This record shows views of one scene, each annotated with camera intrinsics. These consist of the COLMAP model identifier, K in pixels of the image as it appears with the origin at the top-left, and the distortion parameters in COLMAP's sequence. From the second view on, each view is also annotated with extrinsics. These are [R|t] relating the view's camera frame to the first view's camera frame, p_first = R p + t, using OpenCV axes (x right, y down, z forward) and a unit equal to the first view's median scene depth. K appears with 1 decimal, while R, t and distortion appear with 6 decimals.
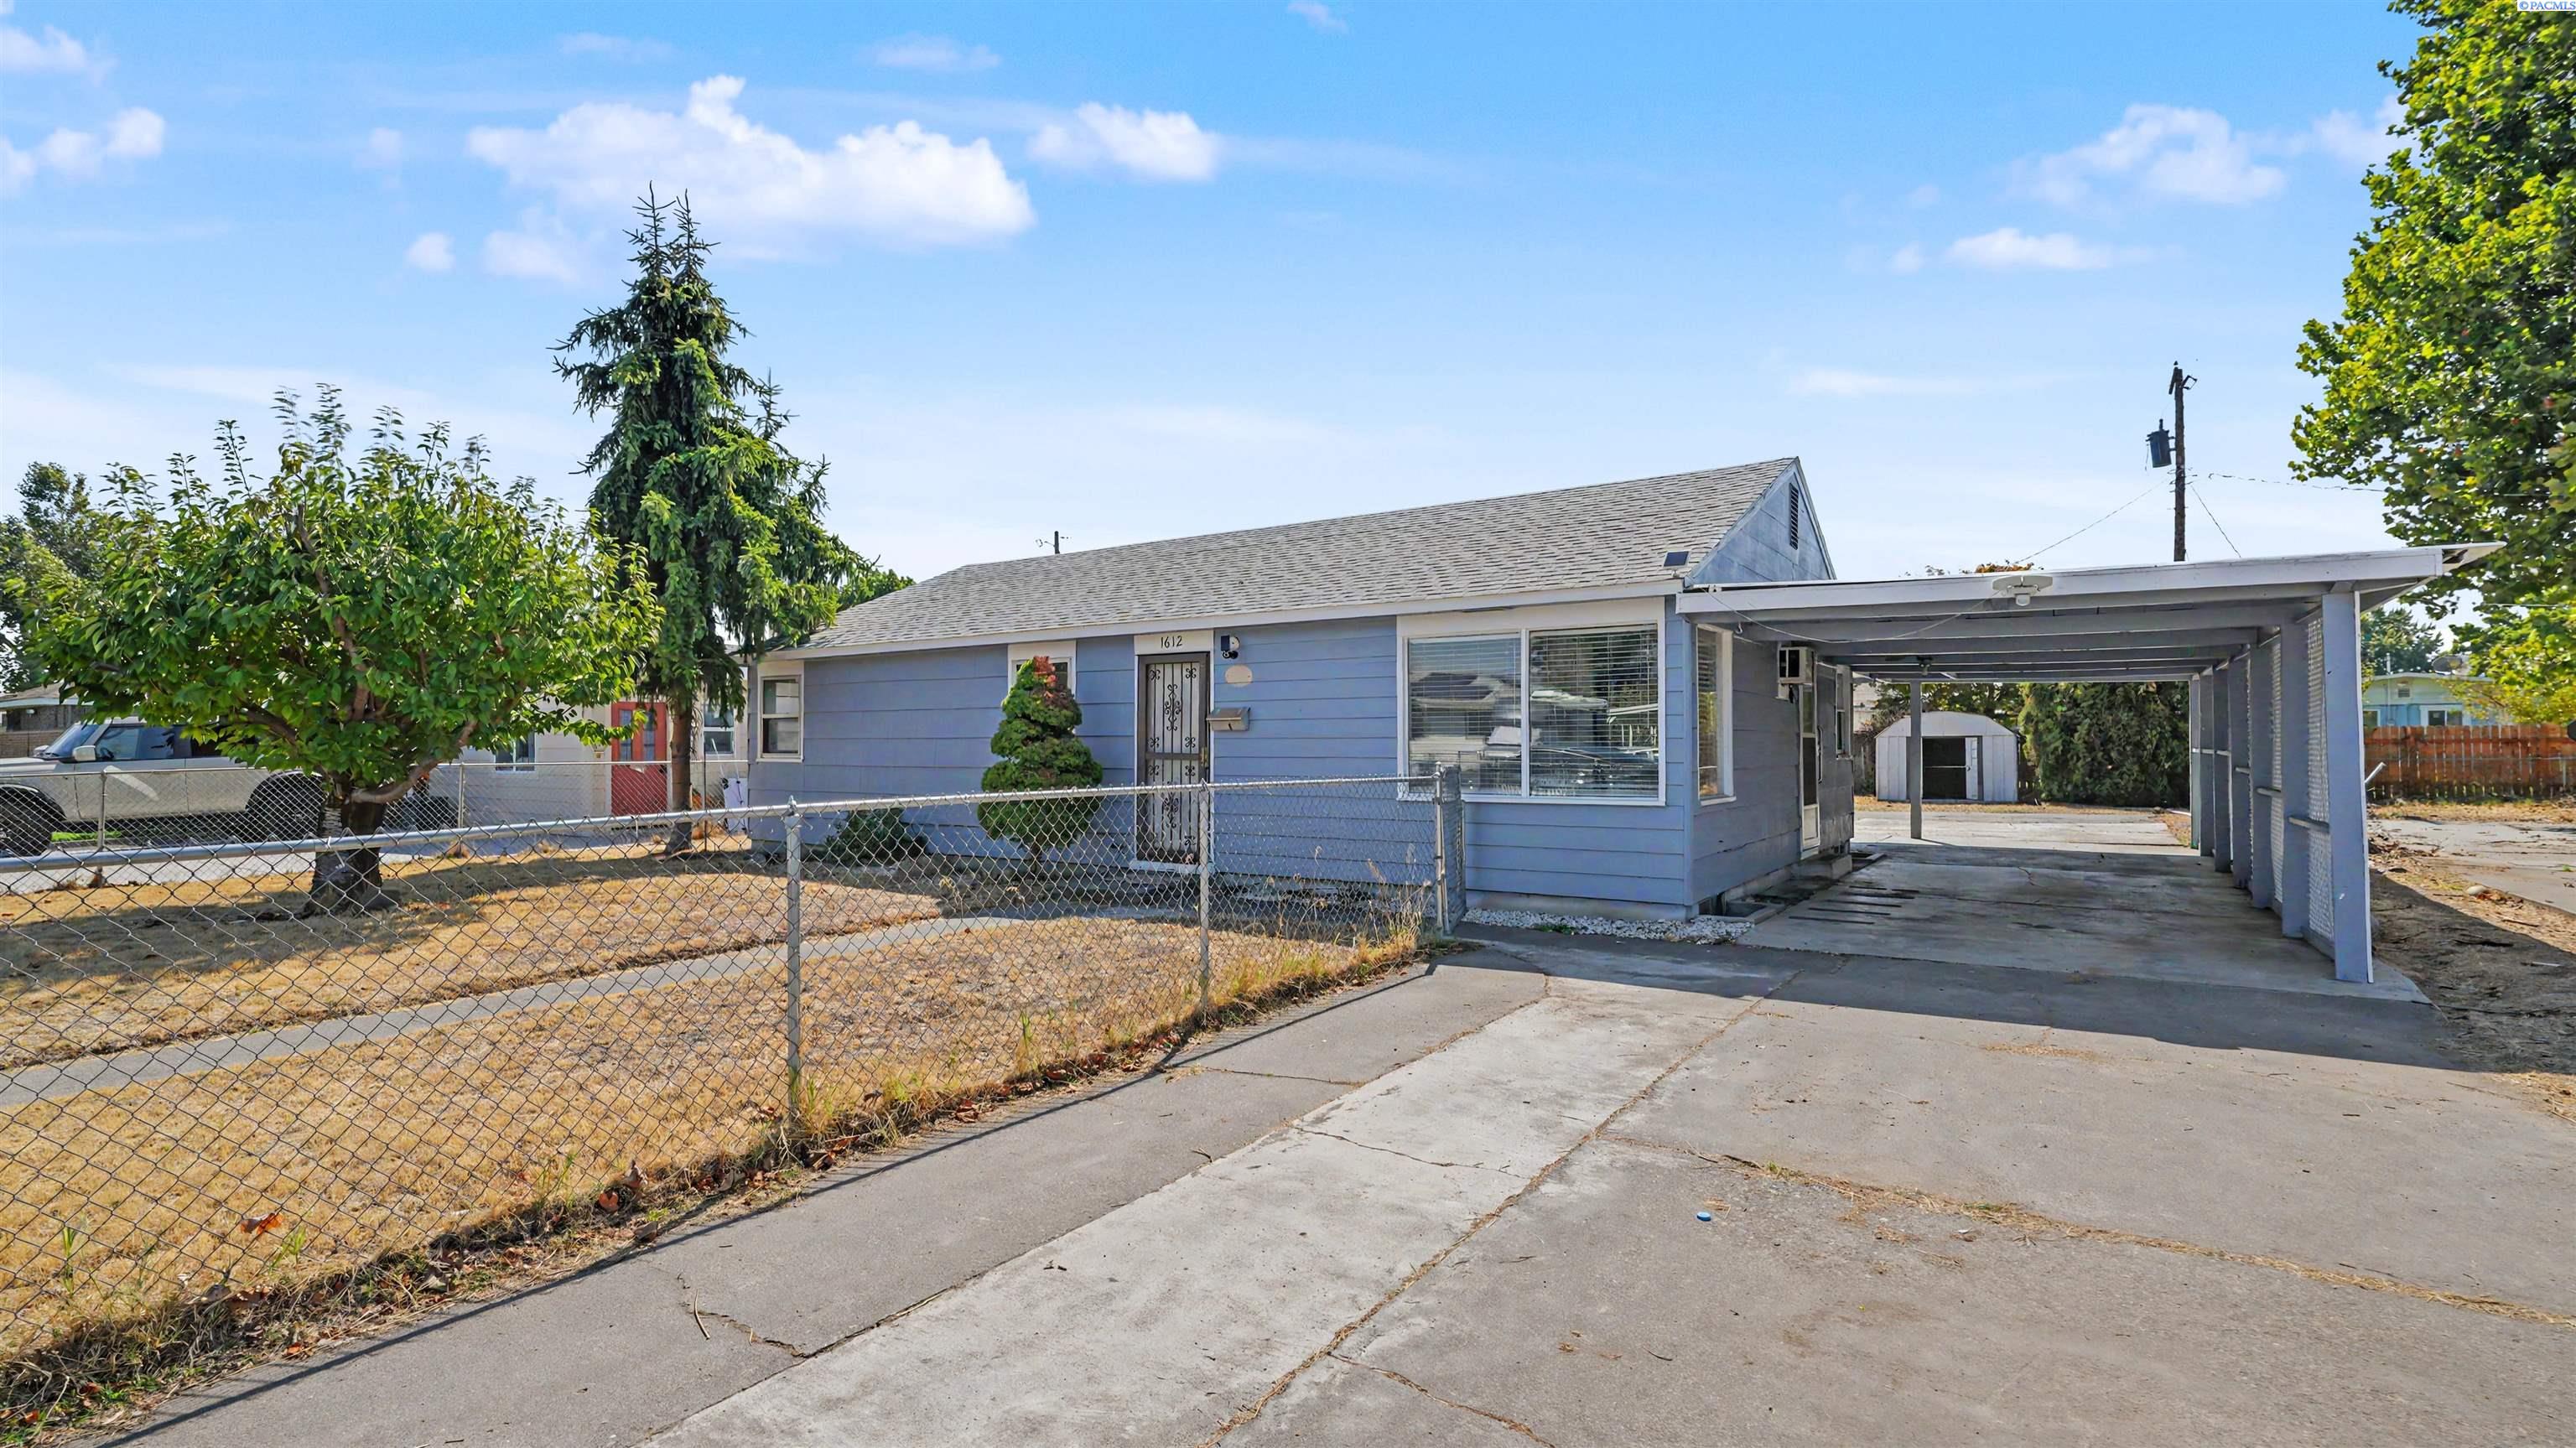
lens RADIAL K [[1175.3, 0, 1285.7], [0, 1175.3, 732.4], [0, 0, 1]] dist [0.002104, 0.000597]
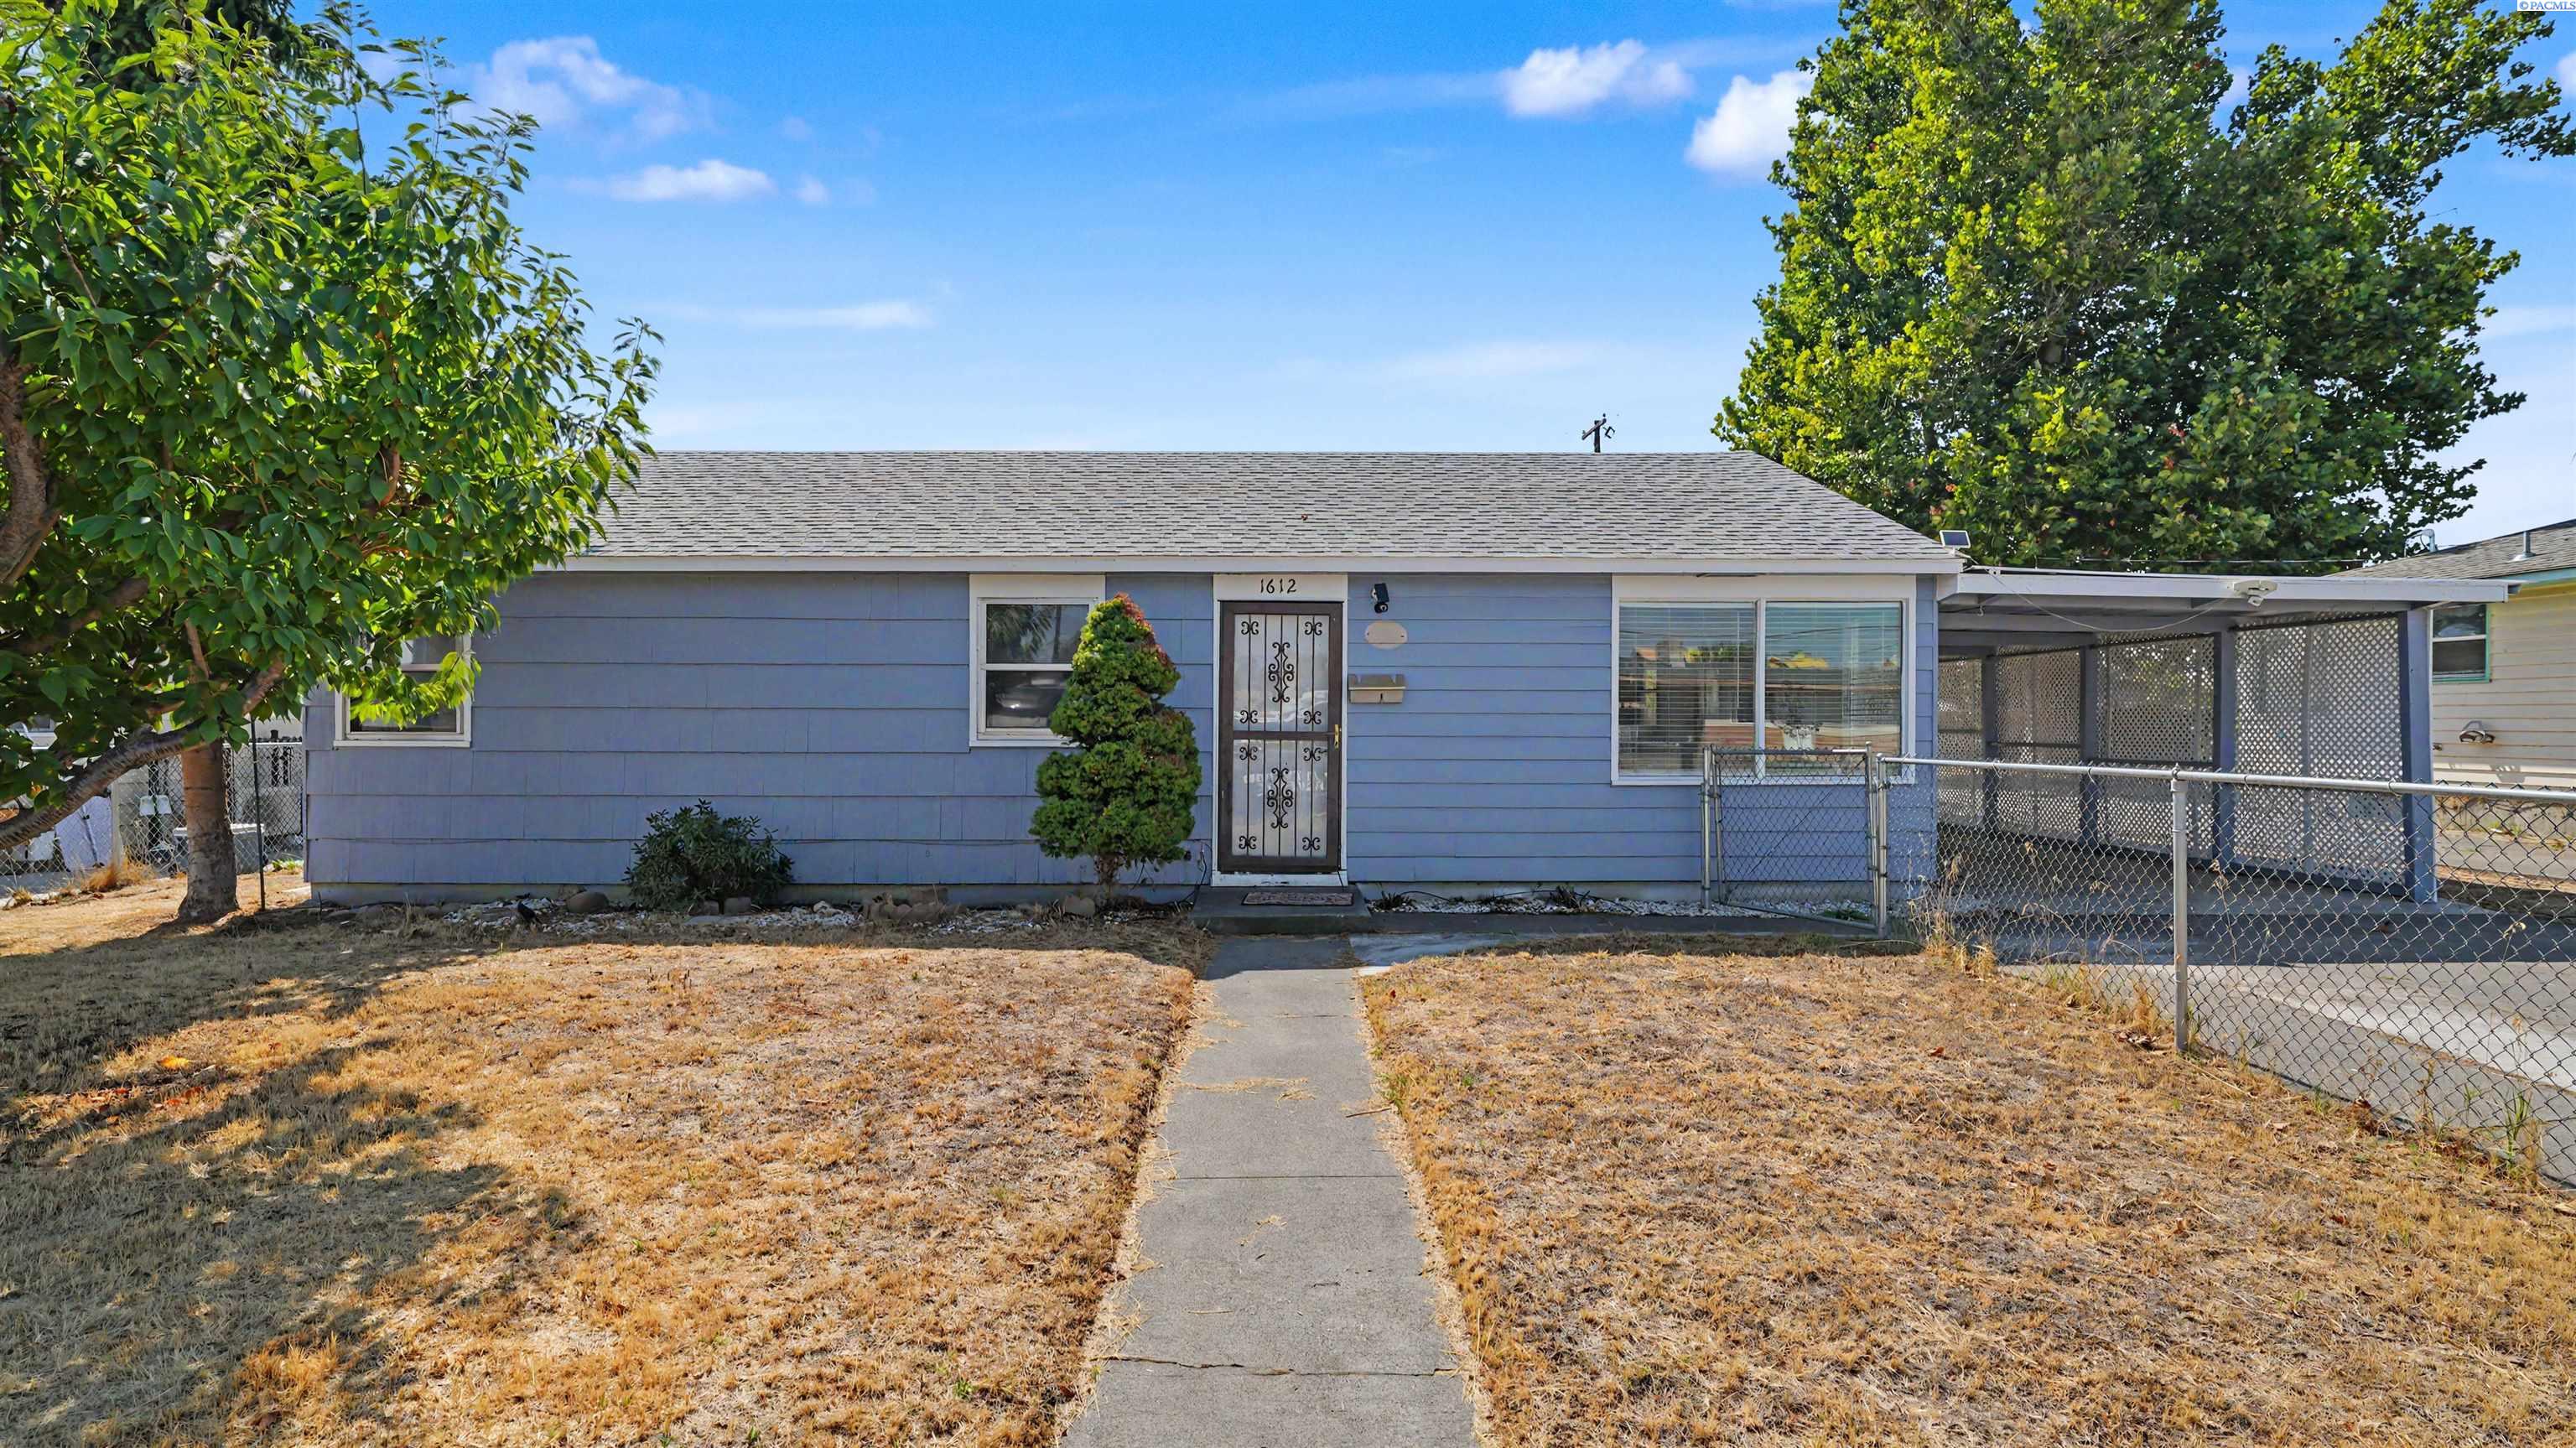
lens RADIAL K [[1175.3, 0, 1272.8], [0, 1175.3, 716.4], [0, 0, 1]] dist [0.002104, 0.000597]
pose [[0.825311, 0.006506, 0.564641, -0.533070], [-0.012043, 0.999909, 0.006081, 0.003431], [-0.564550, -0.011819, 0.825314, 0.370010]]
